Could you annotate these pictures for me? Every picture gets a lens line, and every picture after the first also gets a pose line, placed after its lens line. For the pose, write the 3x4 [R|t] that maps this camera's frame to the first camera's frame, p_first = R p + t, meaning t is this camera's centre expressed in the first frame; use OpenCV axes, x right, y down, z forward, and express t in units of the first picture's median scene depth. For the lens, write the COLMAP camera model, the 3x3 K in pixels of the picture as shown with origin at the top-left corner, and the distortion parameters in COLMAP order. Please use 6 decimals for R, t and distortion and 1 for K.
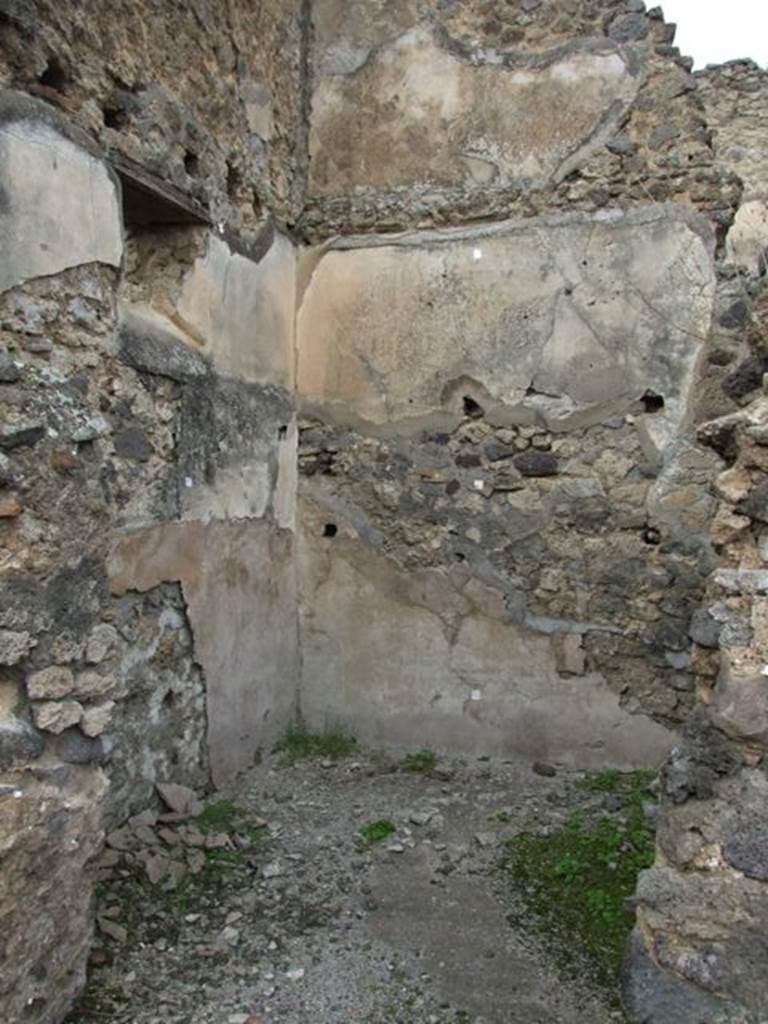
lens RADIAL K [[826.4, 0, 468.5], [0, 826.4, 491.8], [0, 0, 1]] dist [-0.030214, 0.031280]
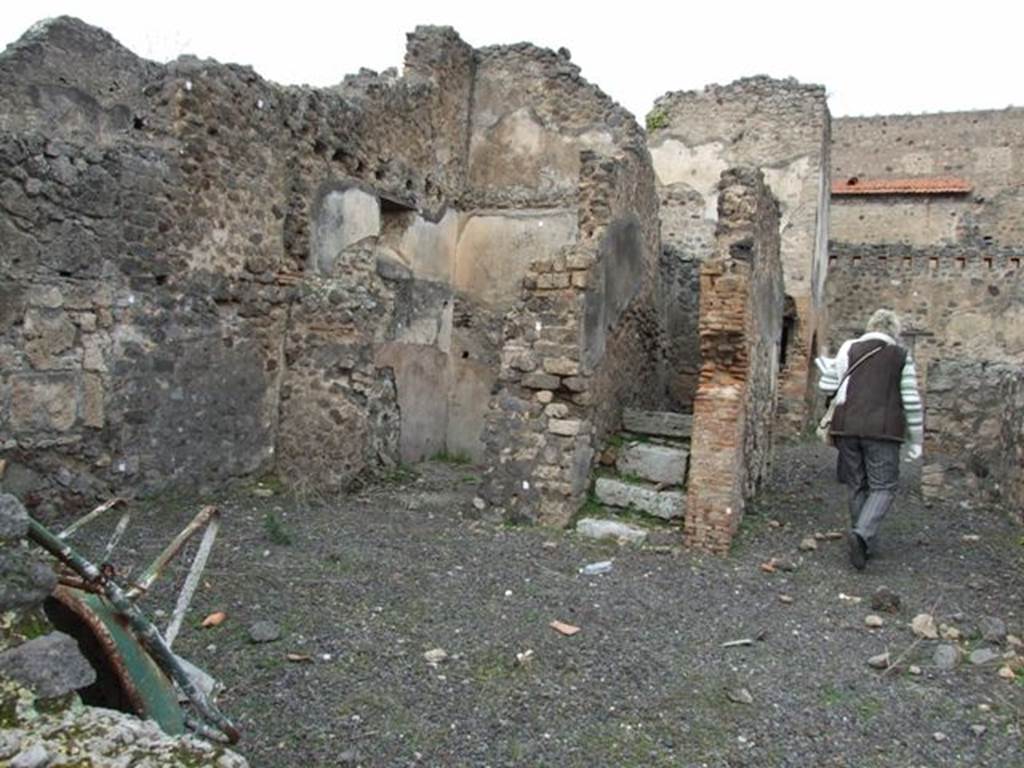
lens RADIAL K [[812.1, 0, 516.9], [0, 812.1, 376.4], [0, 0, 1]] dist [-0.044950, 0.040258]
pose [[0.980200, 0.072720, -0.184173, 0.363128], [-0.068114, 0.997189, 0.031225, 0.032922], [0.185926, -0.018063, 0.982398, -1.034553]]
